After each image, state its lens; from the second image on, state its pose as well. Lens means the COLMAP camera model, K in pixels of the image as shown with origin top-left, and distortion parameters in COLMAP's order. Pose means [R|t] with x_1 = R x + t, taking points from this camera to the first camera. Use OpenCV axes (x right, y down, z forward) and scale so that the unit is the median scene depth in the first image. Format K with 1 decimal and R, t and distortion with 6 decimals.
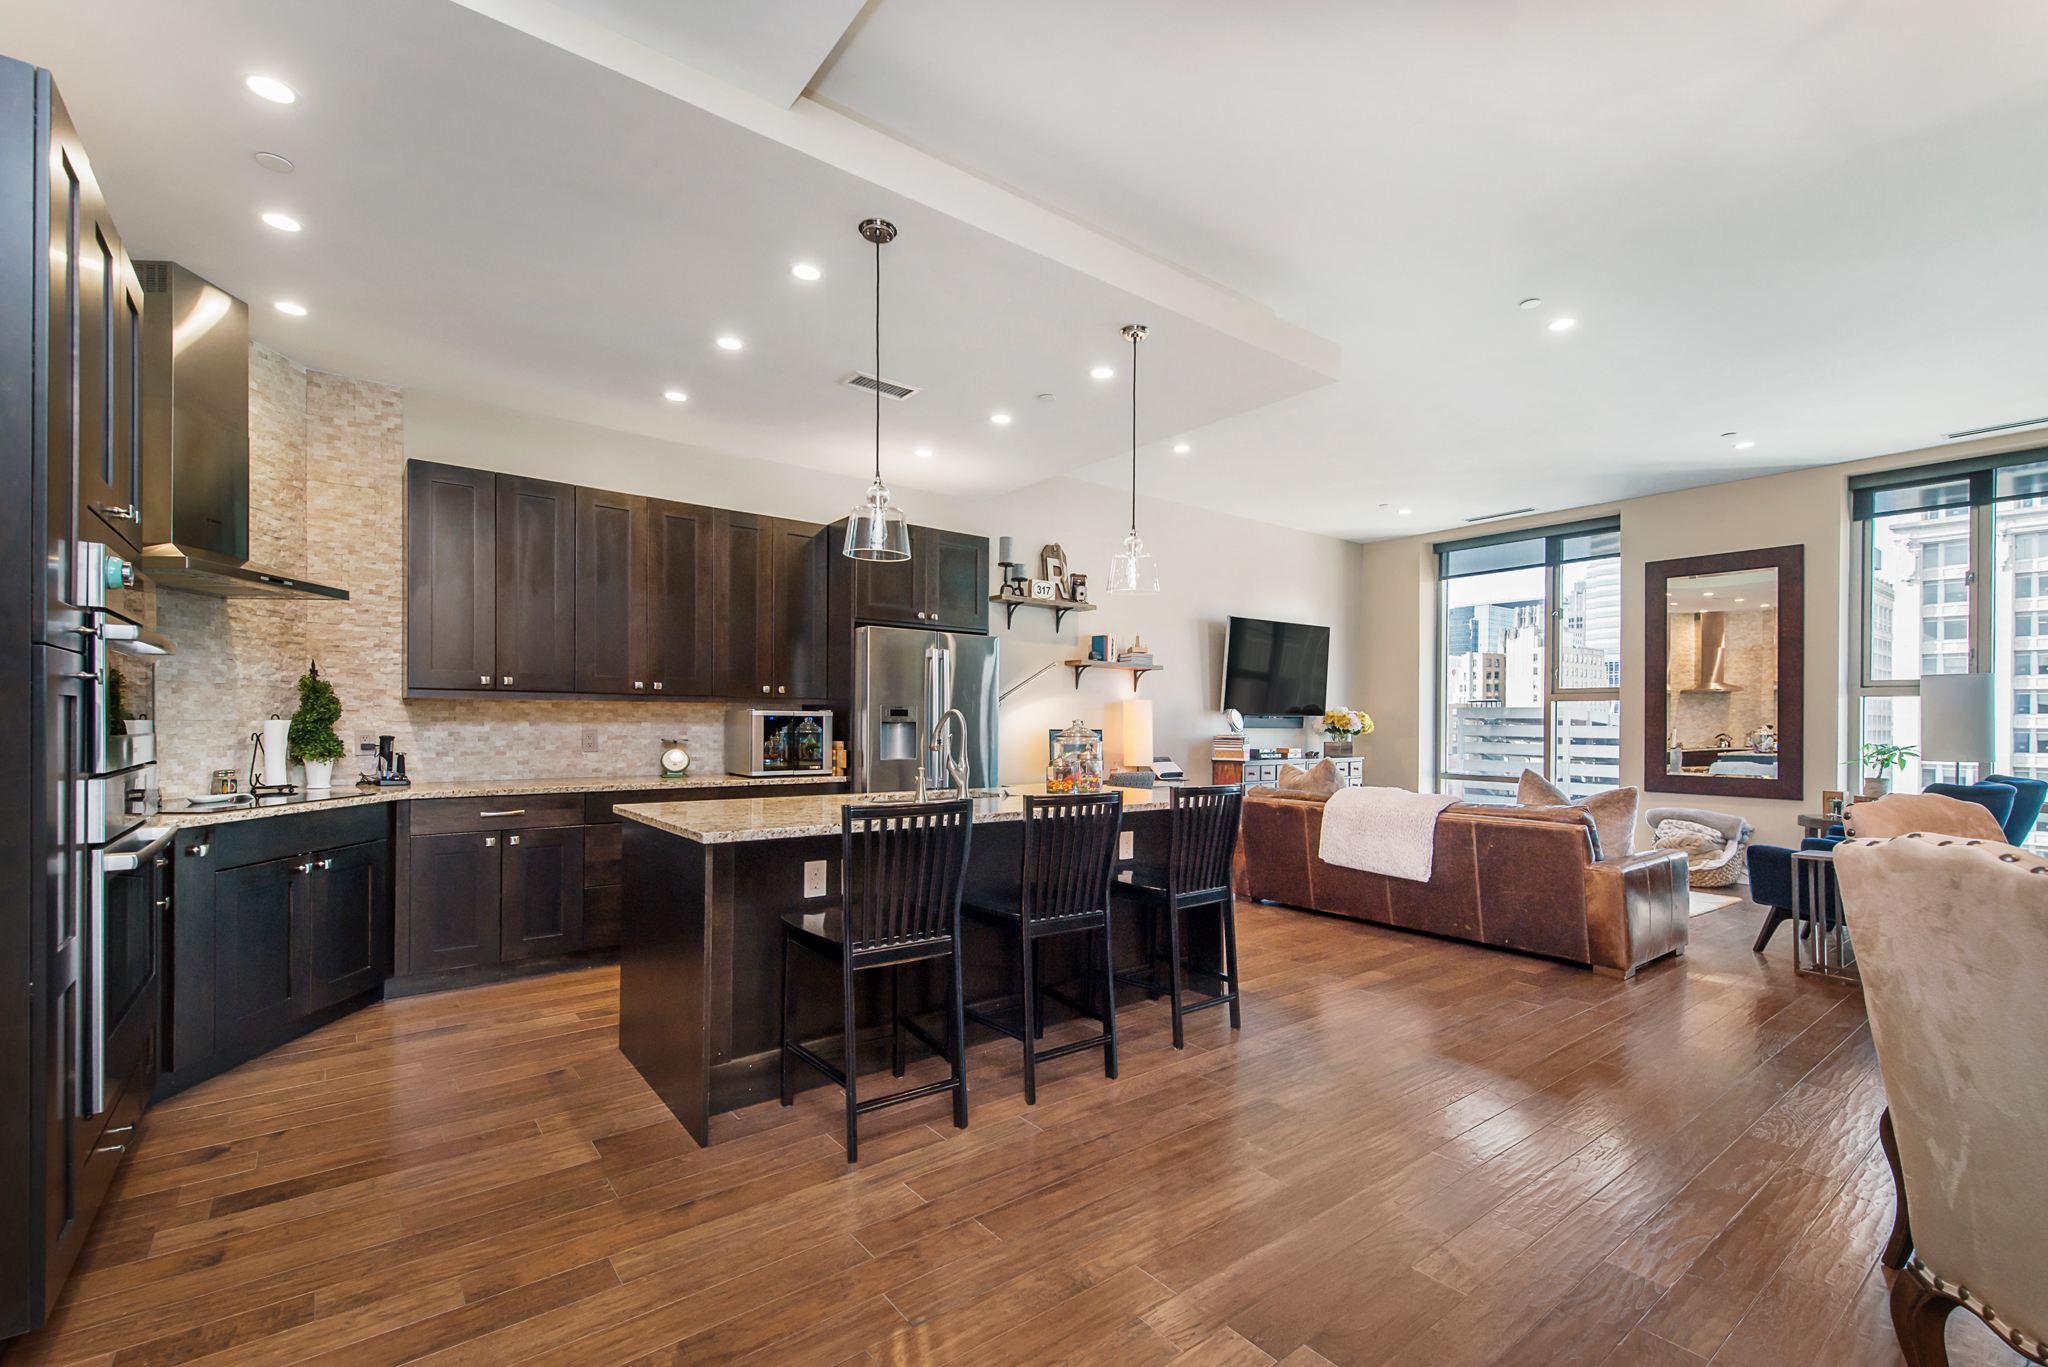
lens RADIAL K [[884.6, 0, 1037.3], [0, 884.6, 720.9], [0, 0, 1]] dist [0.023169, -0.008308]
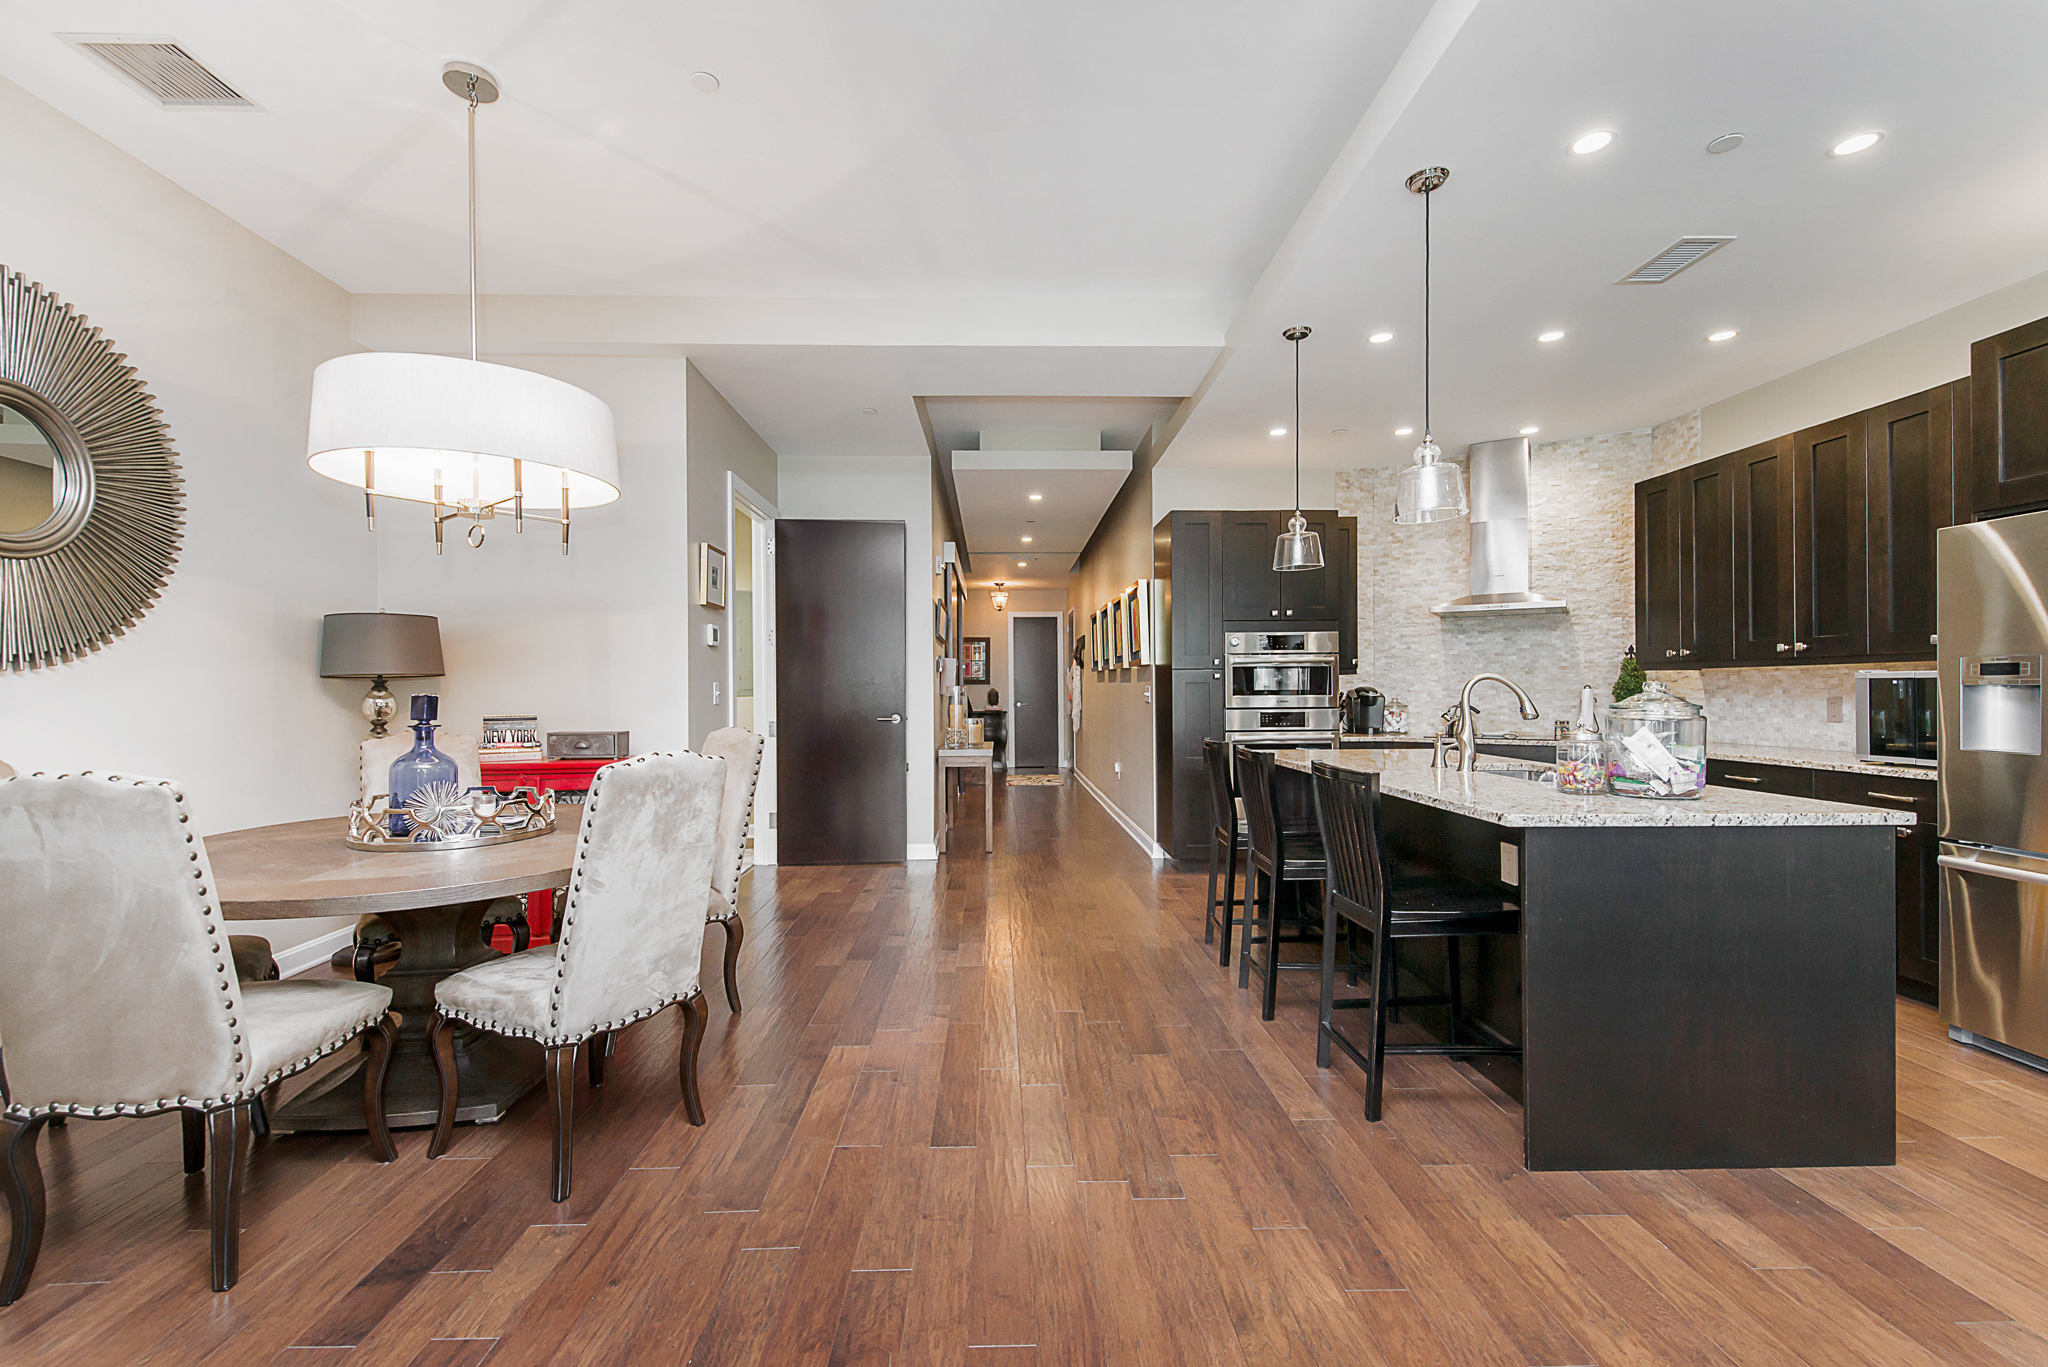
lens RADIAL K [[884.6, 0, 1015.5], [0, 884.6, 690.2], [0, 0, 1]] dist [0.023169, -0.008308]
pose [[-0.594178, -0.004273, -0.804322, 0.561098], [0.001698, 0.999977, -0.006567, 0.005708], [0.804332, -0.005268, -0.594157, 0.692046]]
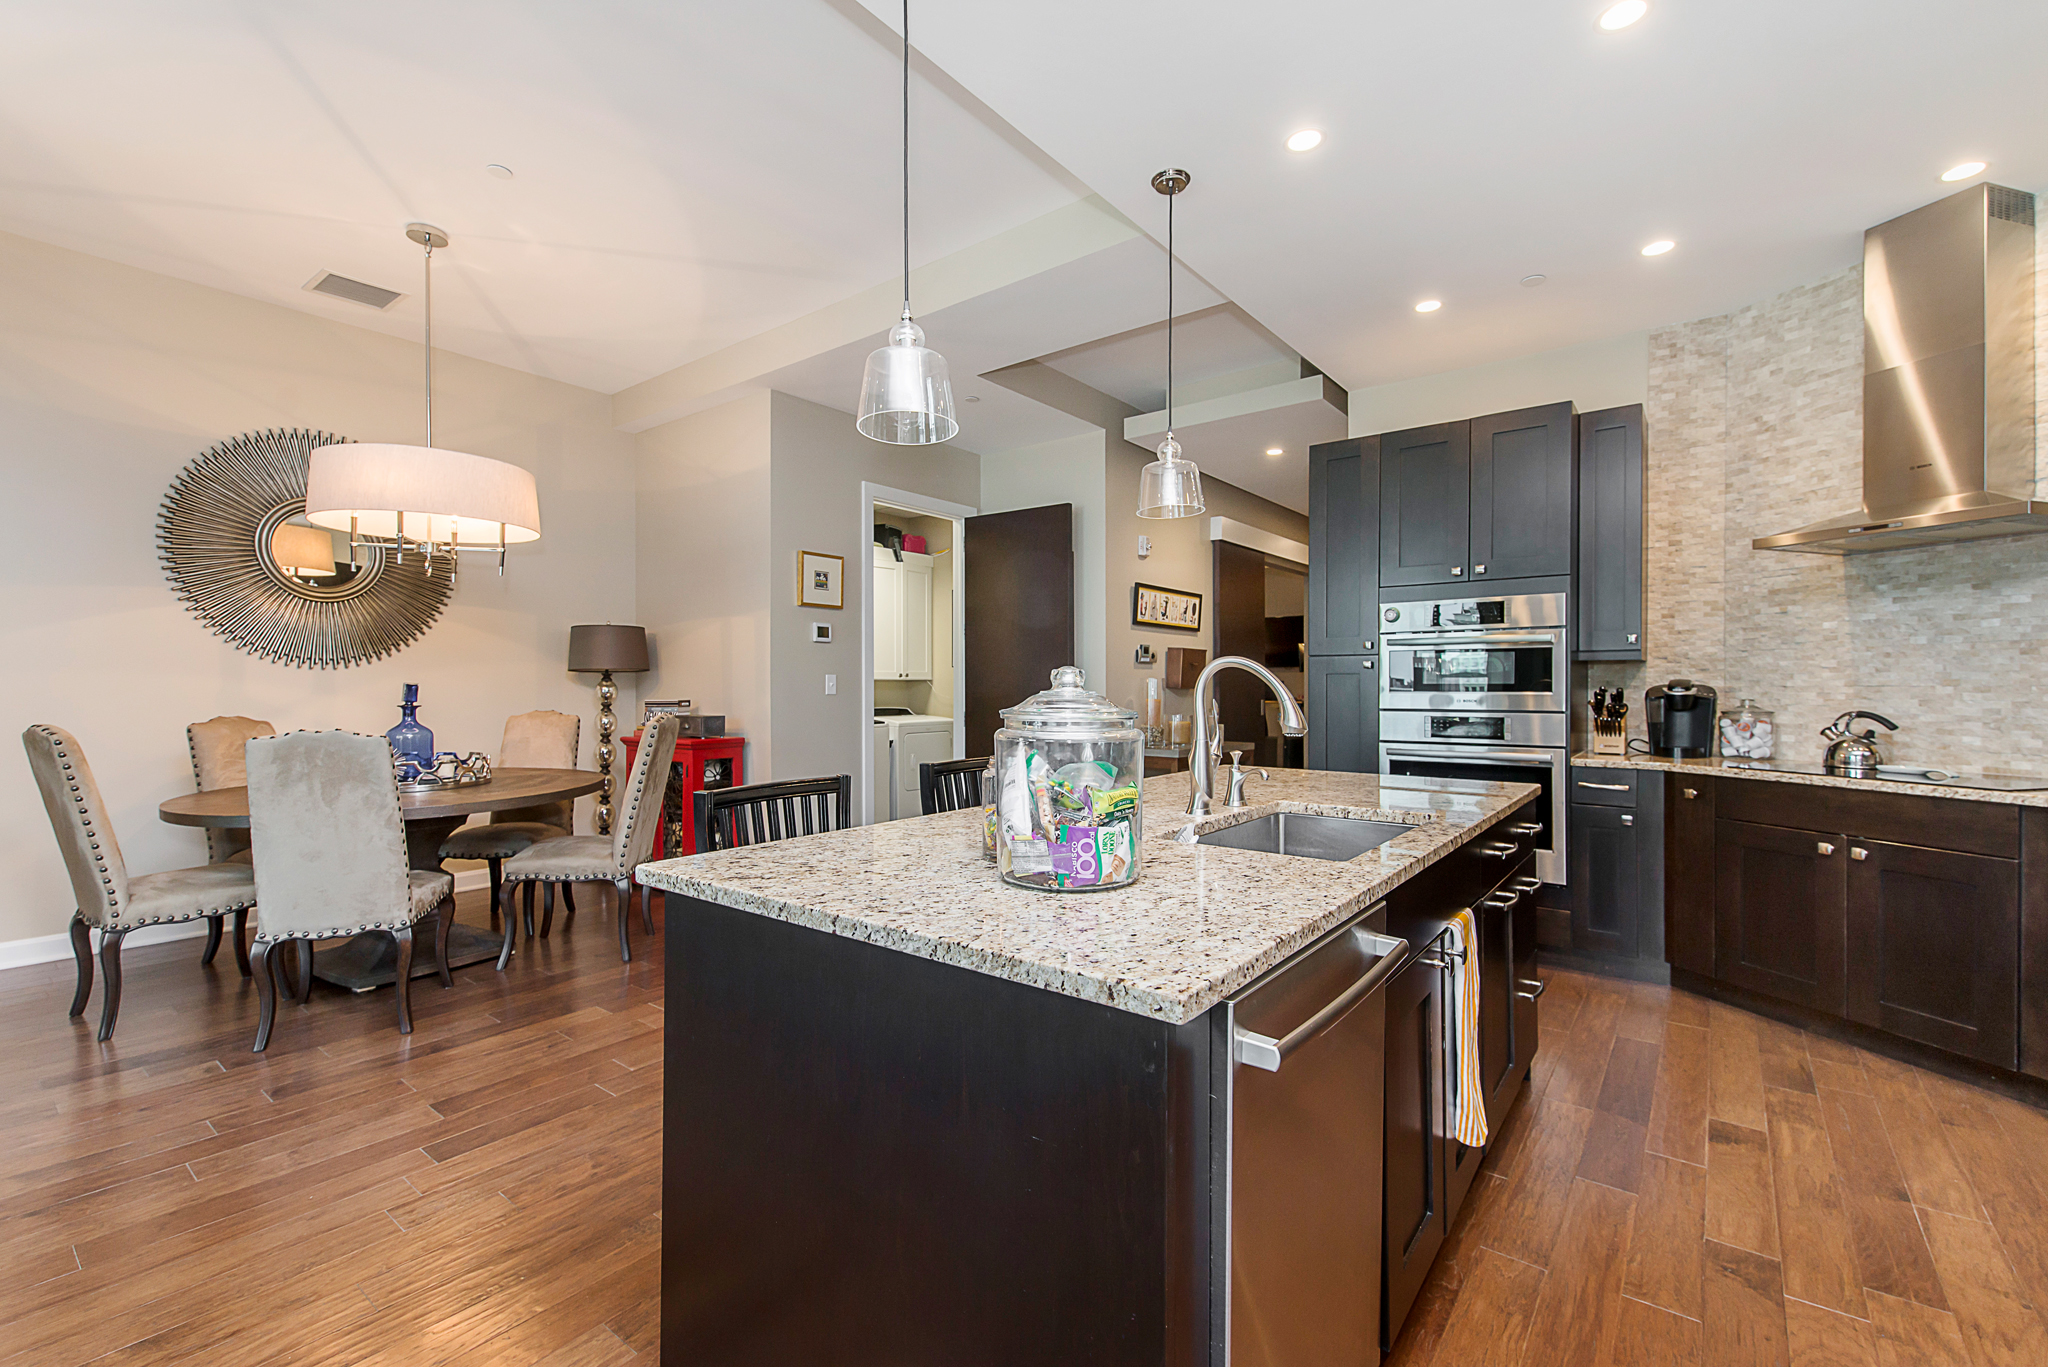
lens RADIAL K [[884.6, 0, 1029.8], [0, 884.6, 688.8], [0, 0, 1]] dist [0.023169, -0.008308]
pose [[-0.971215, -0.006559, -0.238114, 0.095982], [-0.007038, 0.999975, 0.001161, 0.004618], [0.238100, 0.002803, -0.971237, 0.906433]]
